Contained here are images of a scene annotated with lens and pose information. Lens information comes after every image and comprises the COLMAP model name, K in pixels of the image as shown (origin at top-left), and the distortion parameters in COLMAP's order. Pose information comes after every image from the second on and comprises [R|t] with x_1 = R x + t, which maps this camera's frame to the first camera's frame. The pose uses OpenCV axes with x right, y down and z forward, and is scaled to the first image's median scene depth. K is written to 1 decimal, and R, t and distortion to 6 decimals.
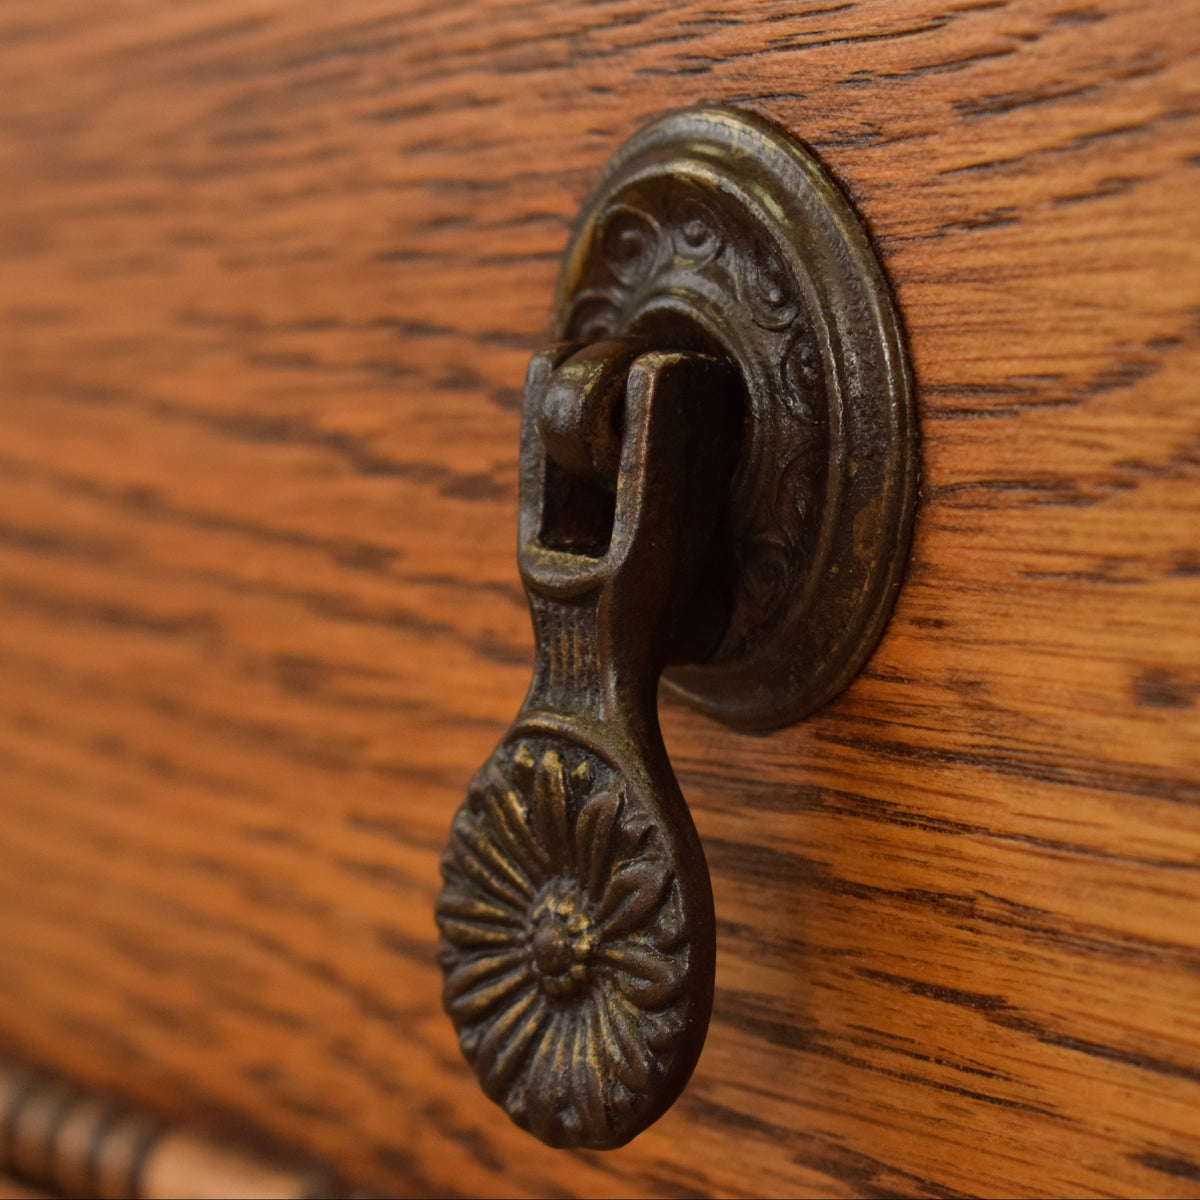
lens RADIAL K [[3855.4, 0, 600.0], [0, 3855.4, 600.0], [0, 0, 1]] dist [-0.019346, -0.191714]
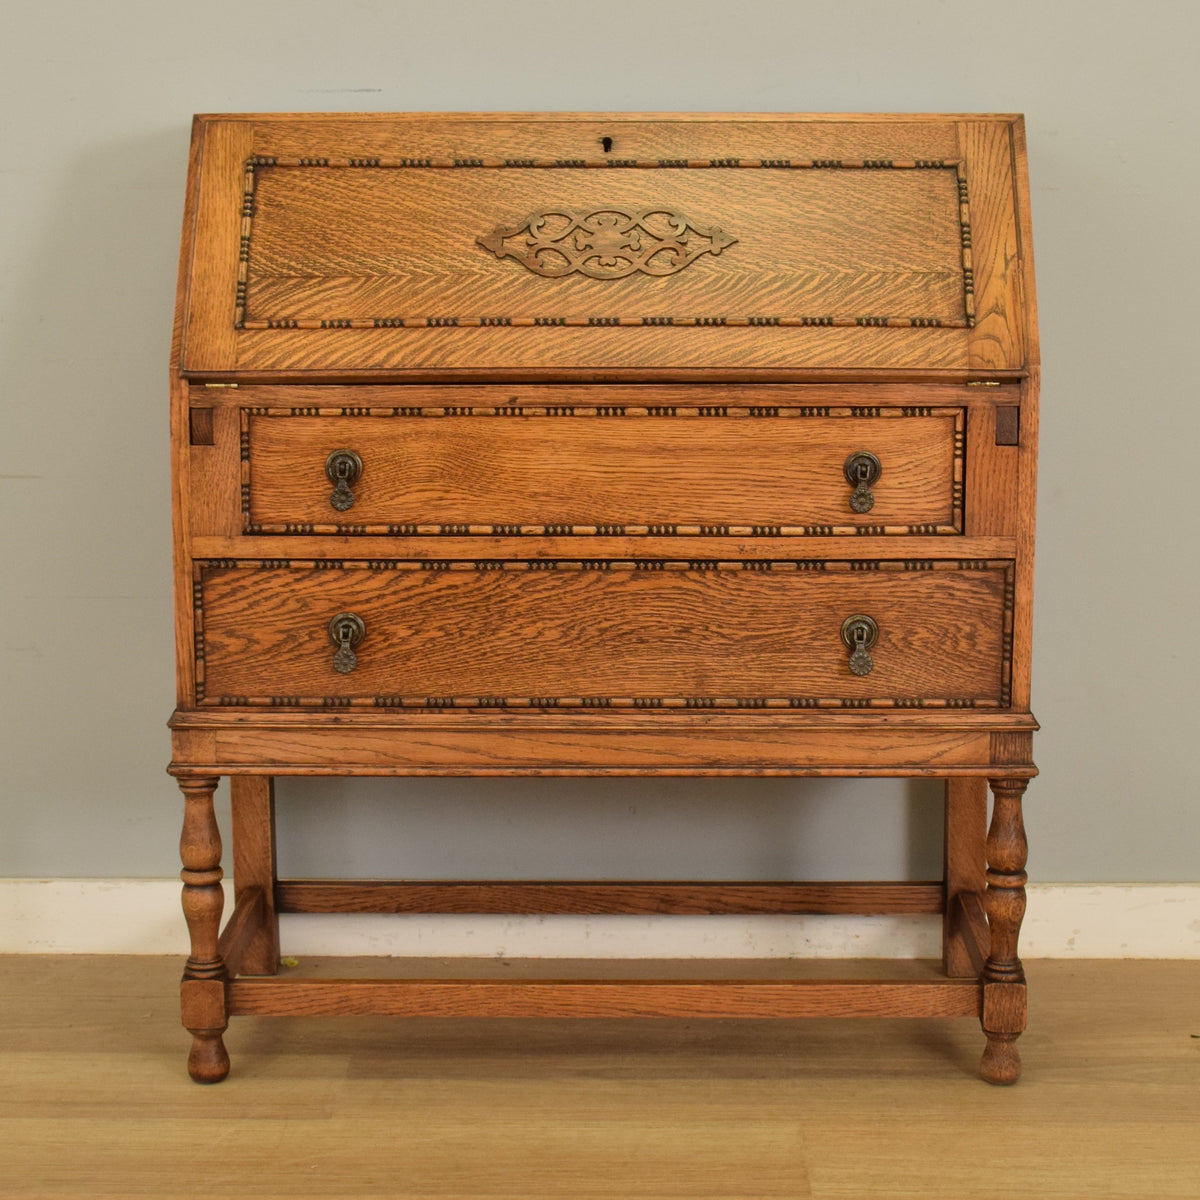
lens RADIAL K [[2631.7, 0, 600.0], [0, 2631.7, 600.0], [0, 0, 1]] dist [-0.029644, -0.132834]
pose [[0.557959, -0.071400, 0.826792, -8.896268], [0.052393, 0.997335, 0.050770, -0.108430], [-0.828213, 0.014991, 0.560213, -3.916054]]
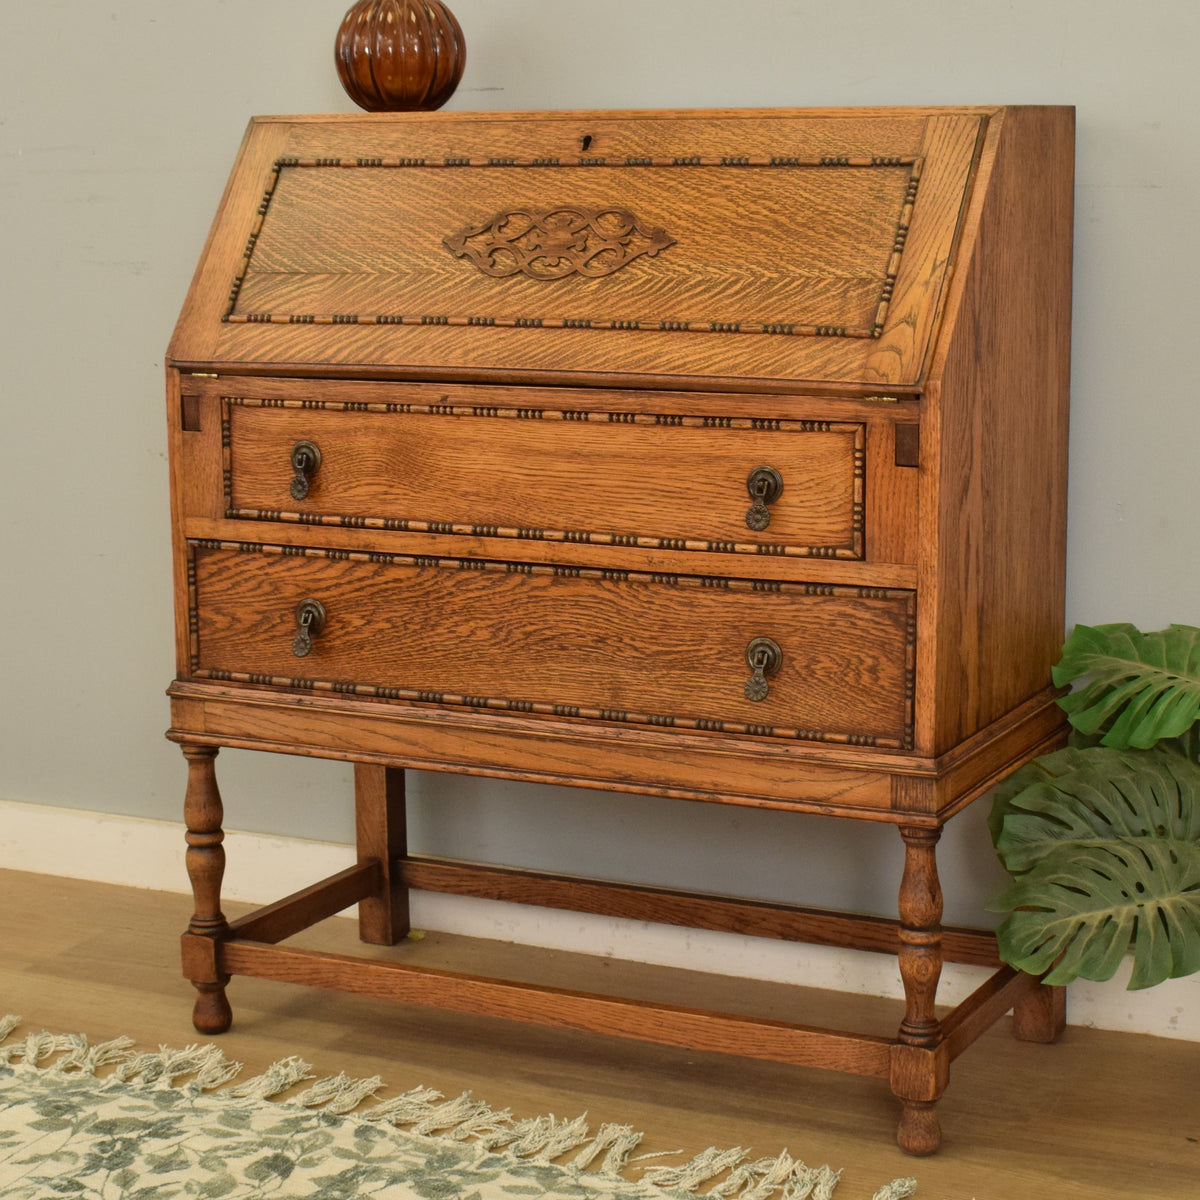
lens RADIAL K [[2631.7, 0, 600.0], [0, 2631.7, 600.0], [0, 0, 1]] dist [-0.029644, -0.132834]
pose [[0.865829, -0.025699, 0.499680, -5.274358], [0.003720, 0.998983, 0.044934, -0.056791], [-0.500327, -0.037046, 0.865044, -7.094789]]
